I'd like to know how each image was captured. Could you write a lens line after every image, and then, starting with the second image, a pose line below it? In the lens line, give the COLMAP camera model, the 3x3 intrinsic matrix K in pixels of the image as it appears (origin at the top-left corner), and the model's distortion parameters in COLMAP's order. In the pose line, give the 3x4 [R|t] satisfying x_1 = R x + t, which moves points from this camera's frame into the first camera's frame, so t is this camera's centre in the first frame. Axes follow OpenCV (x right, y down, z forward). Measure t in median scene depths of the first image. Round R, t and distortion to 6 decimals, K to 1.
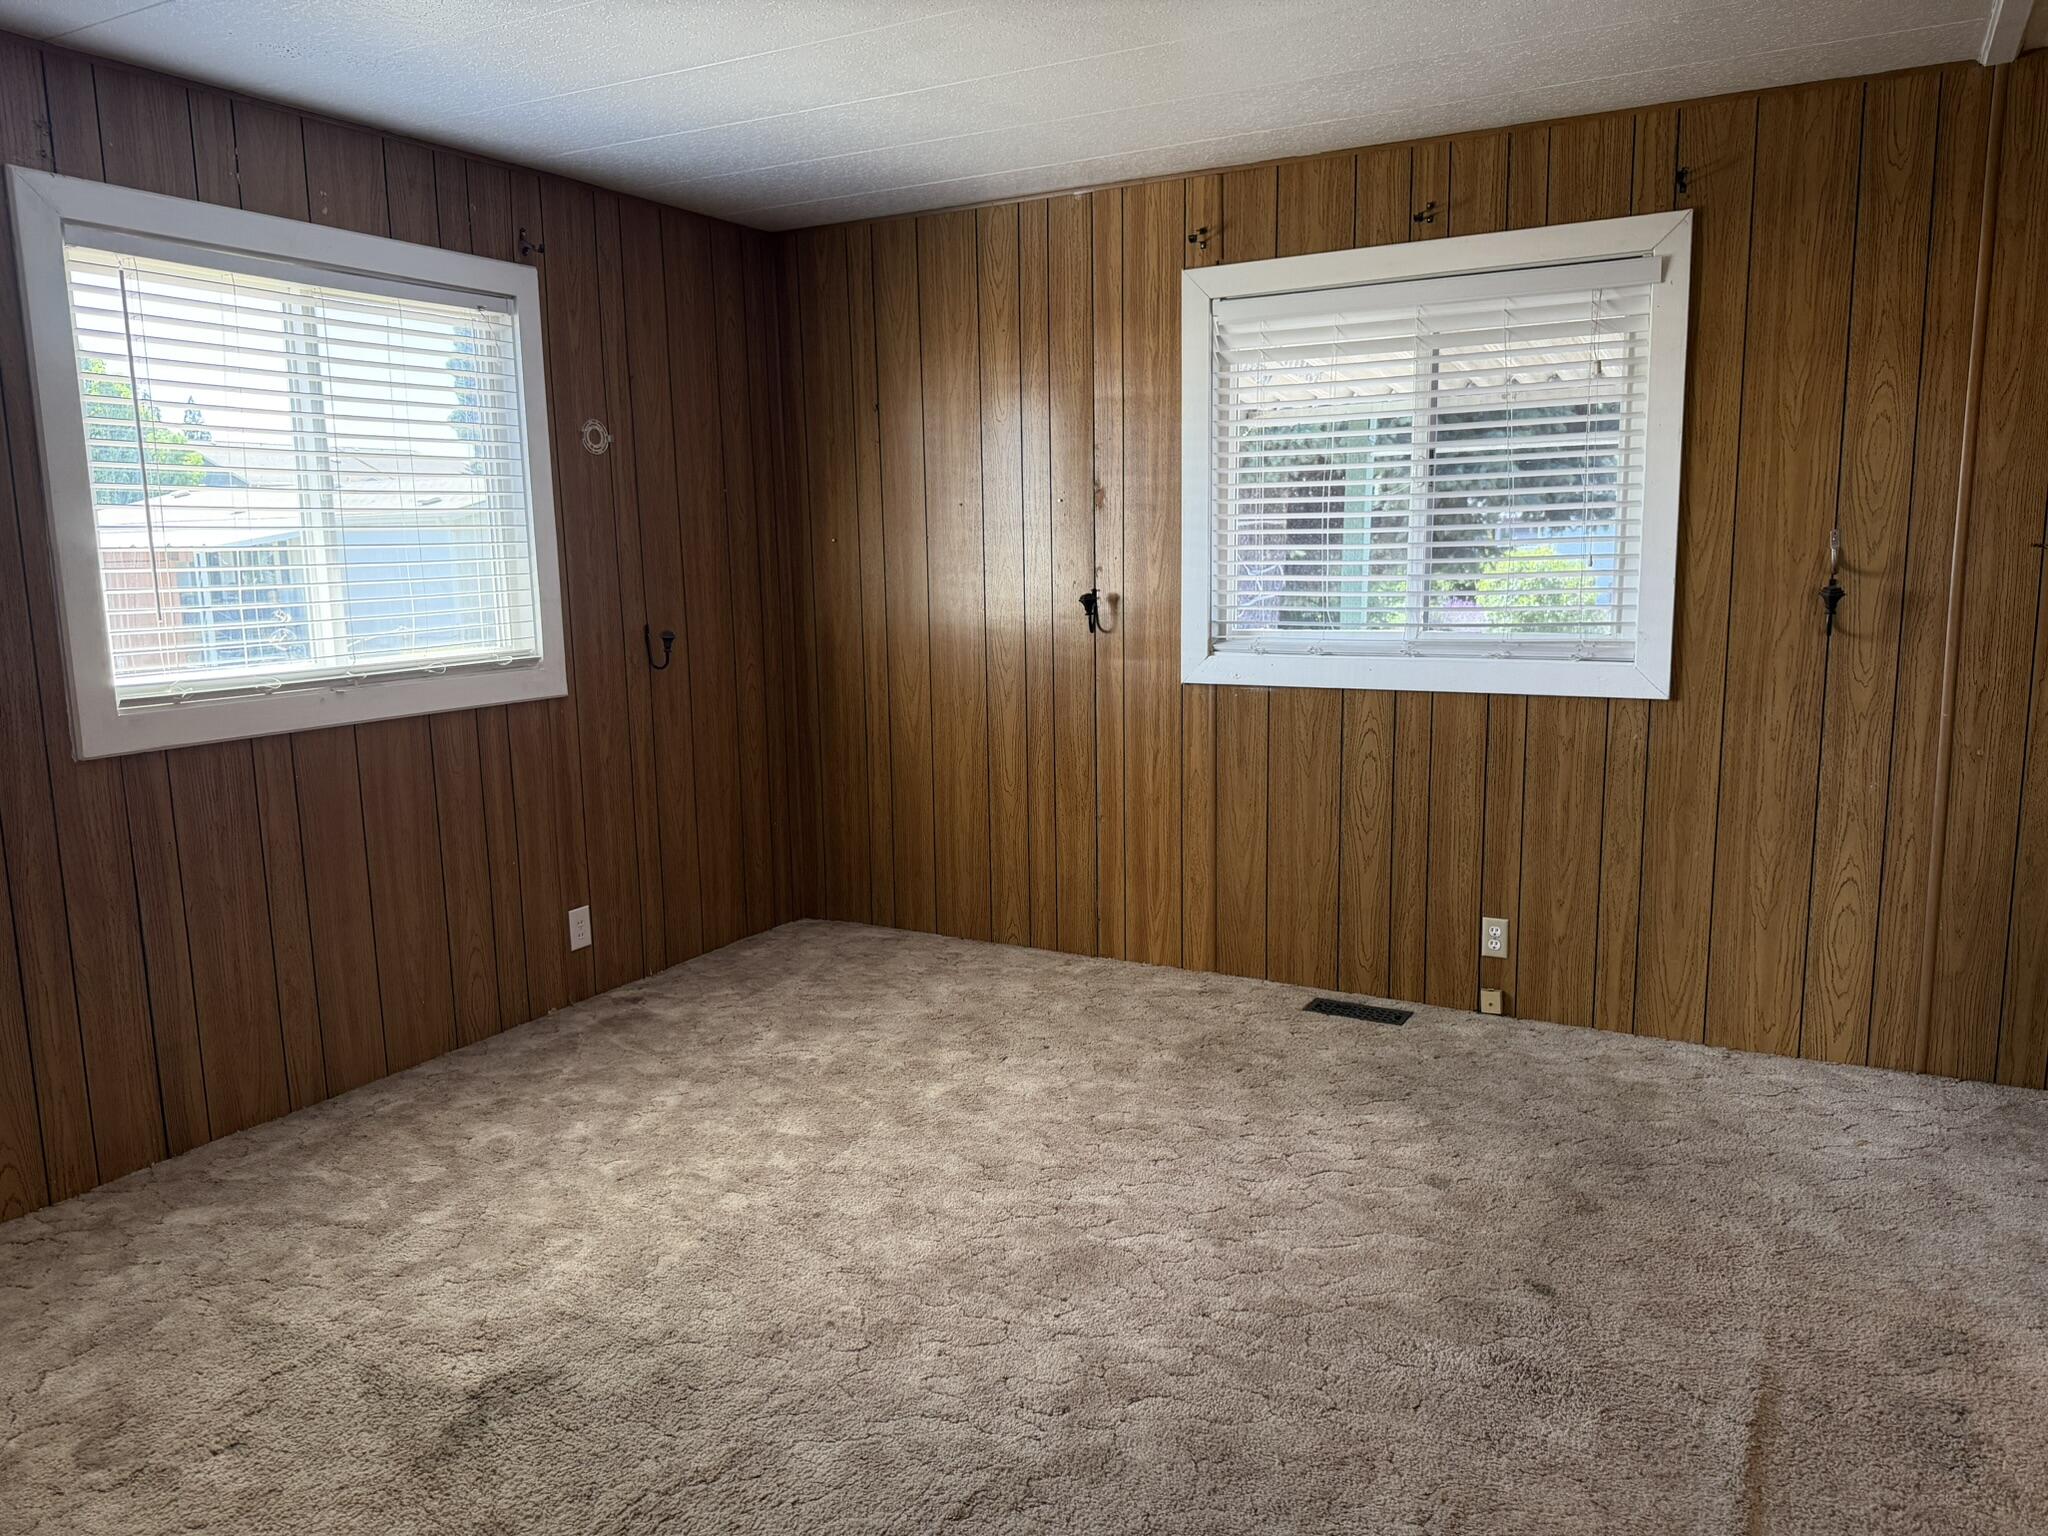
lens RADIAL K [[1449.5, 0, 1034.7], [0, 1449.5, 760.8], [0, 0, 1]] dist [0.074690, -0.103293]
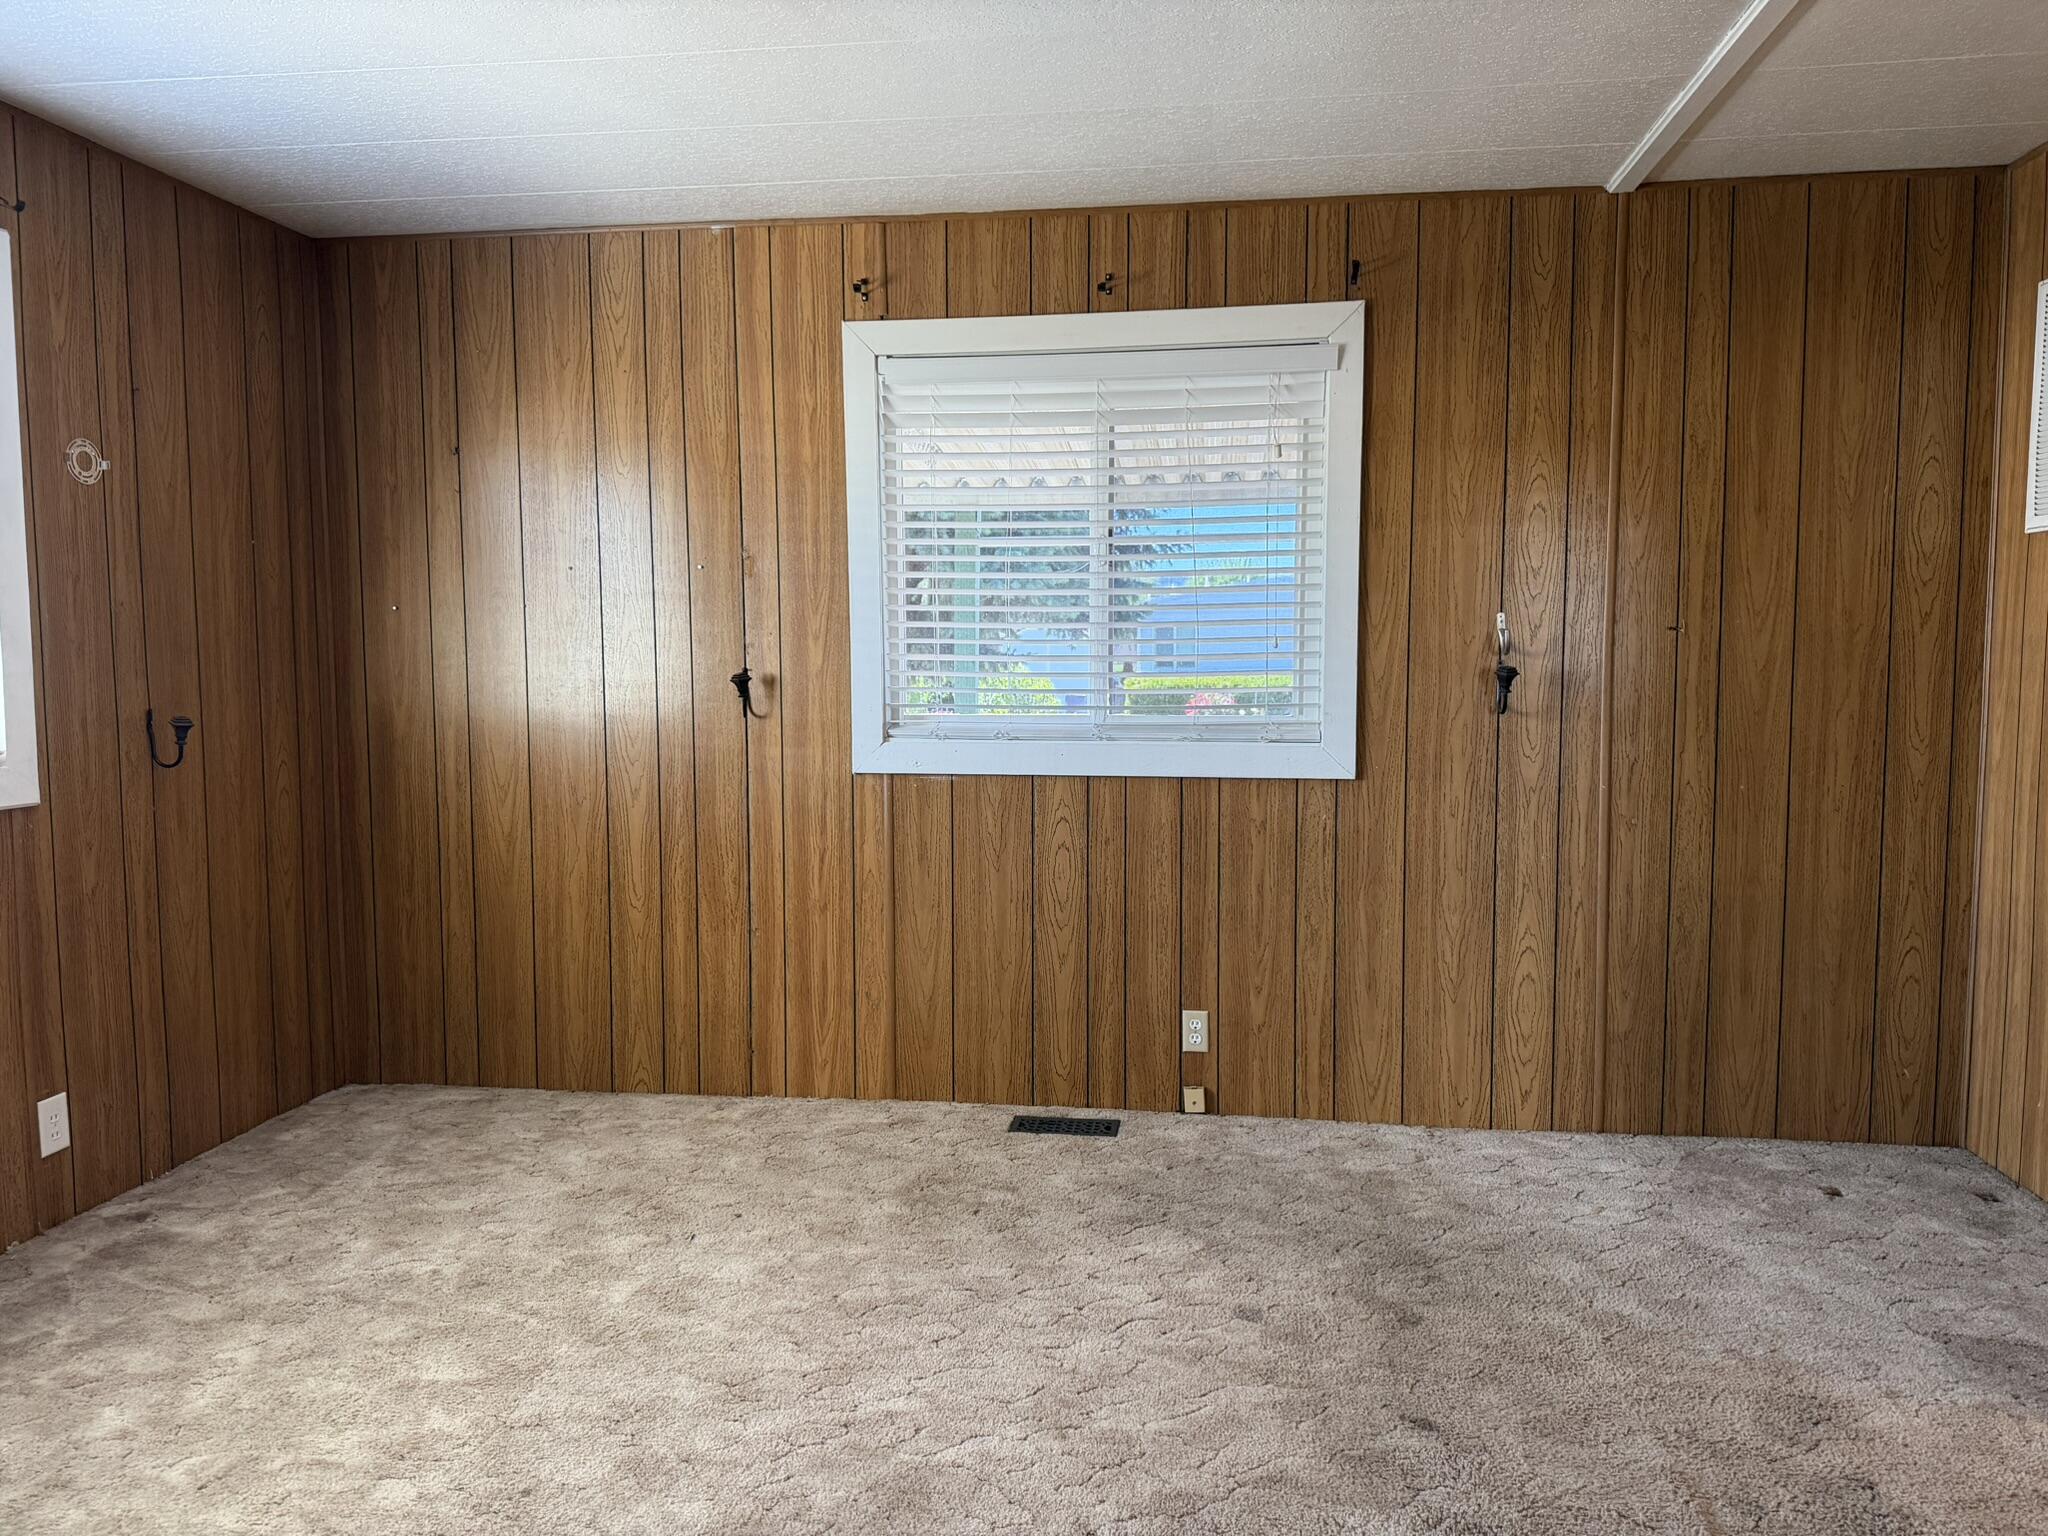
lens RADIAL K [[1449.5, 0, 1036.7], [0, 1449.5, 754.1], [0, 0, 1]] dist [0.074690, -0.103293]
pose [[0.931691, -0.012041, 0.363052, -0.133988], [0.041558, 0.996421, -0.073602, 0.005610], [-0.360867, 0.083662, 0.928857, 0.150068]]
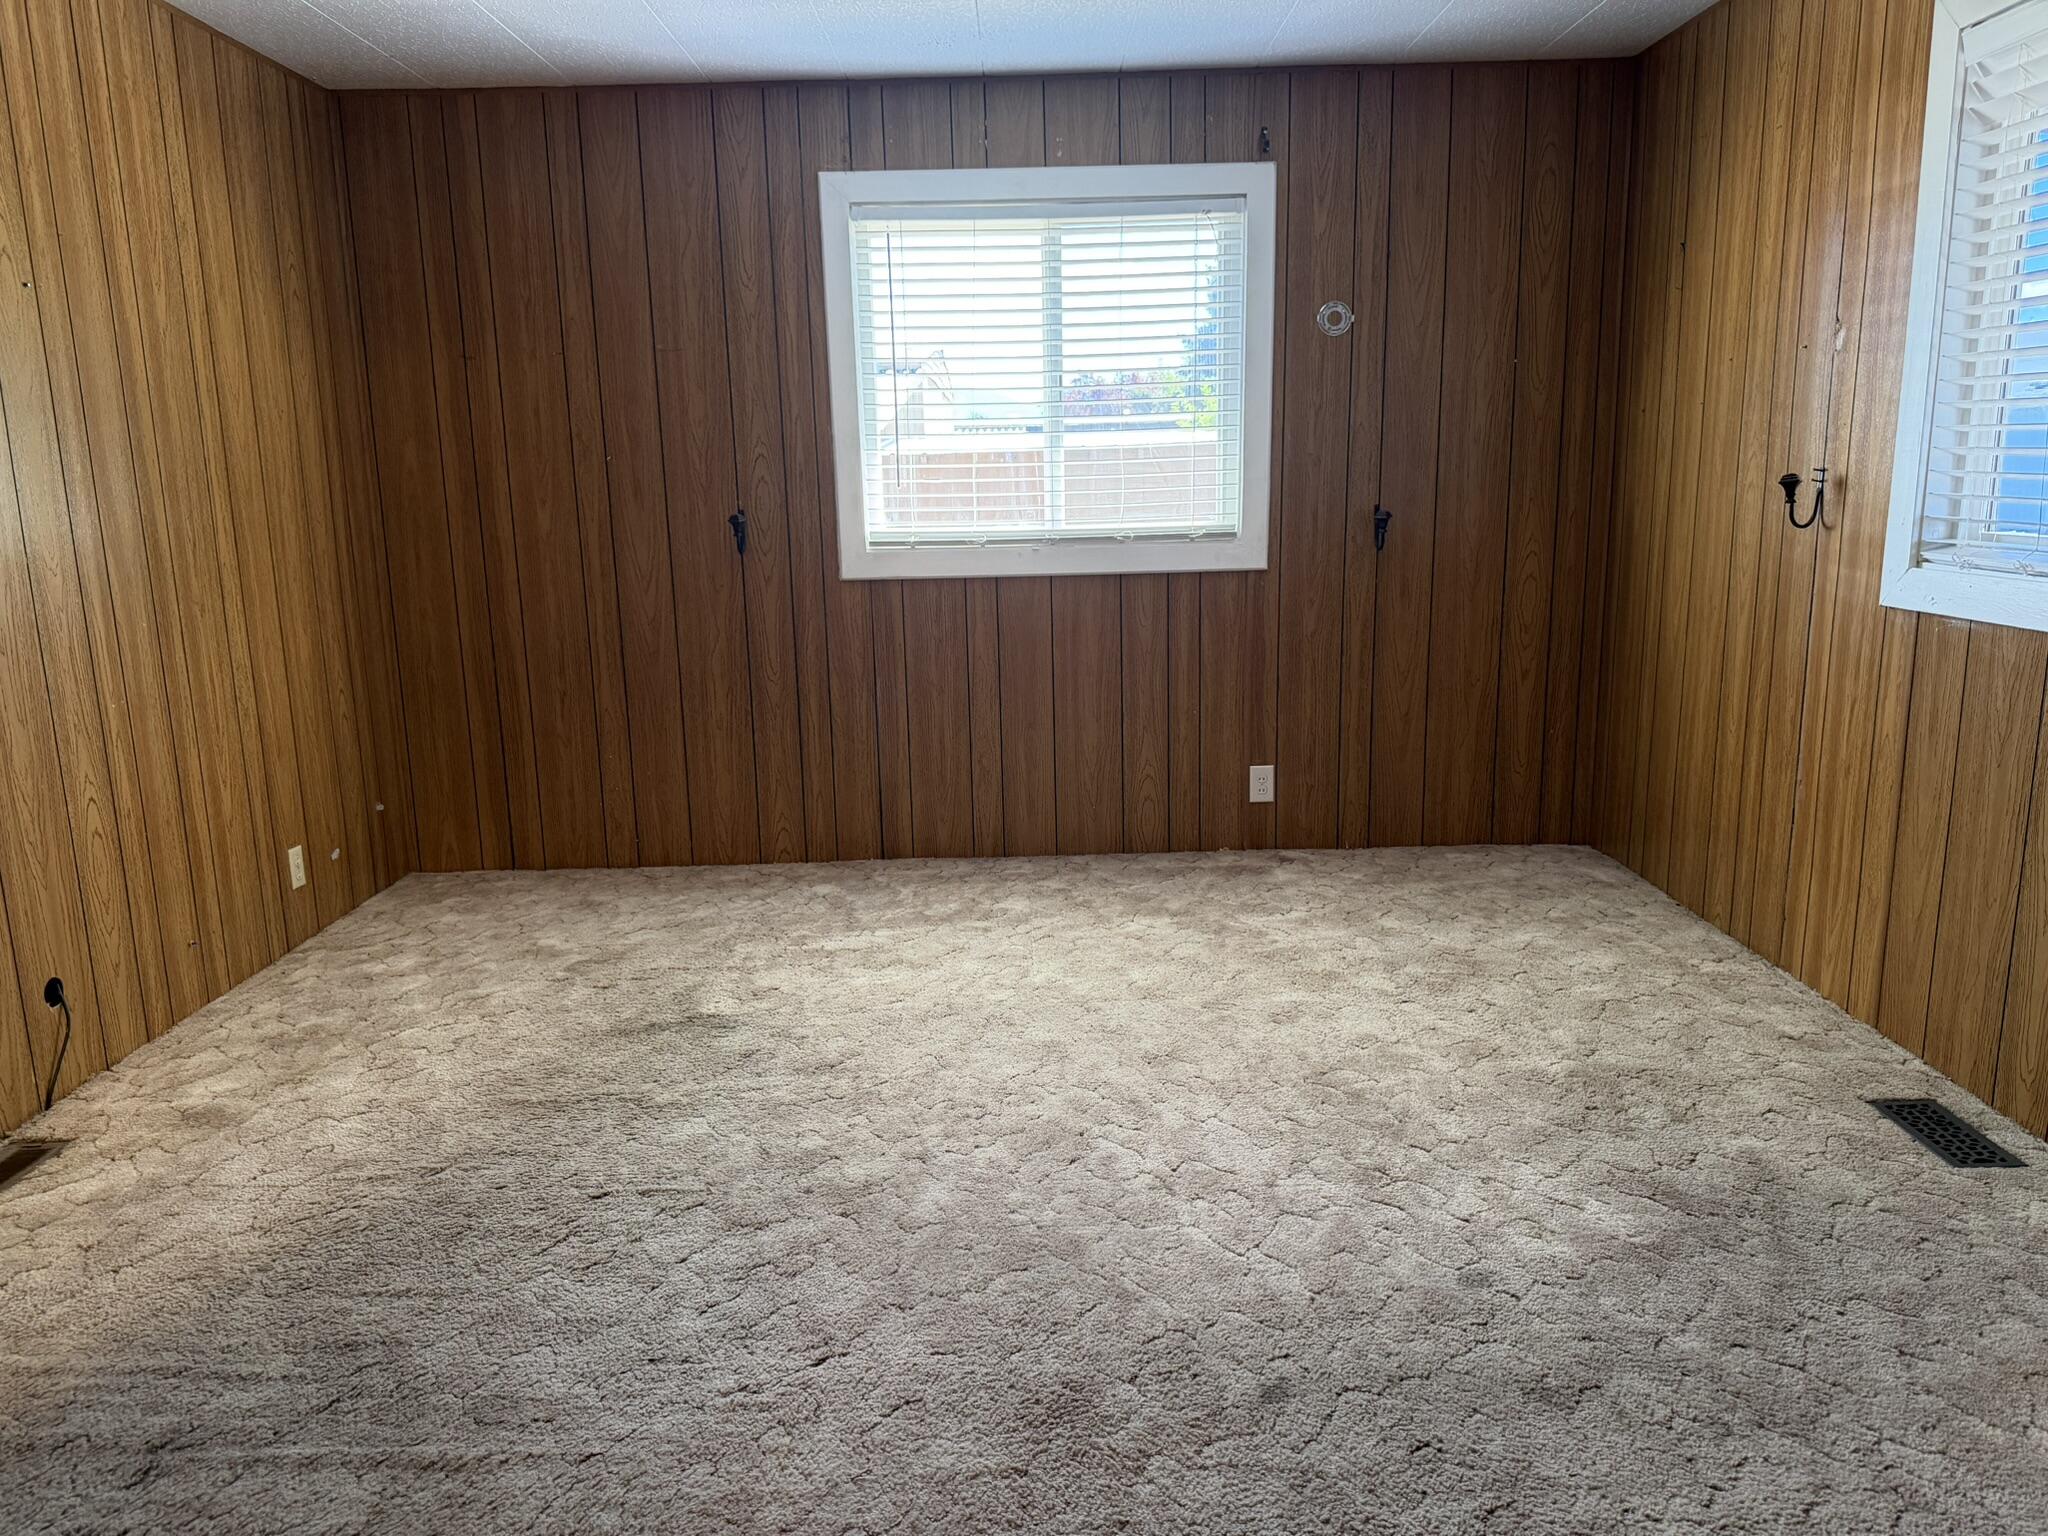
lens RADIAL K [[1449.5, 0, 1014.6], [0, 1449.5, 779.3], [0, 0, 1]] dist [0.074690, -0.103293]
pose [[0.474662, 0.186387, -0.860207, 0.603063], [-0.116845, 0.982015, 0.148305, -0.032361], [0.872378, 0.030116, 0.487903, 0.346845]]
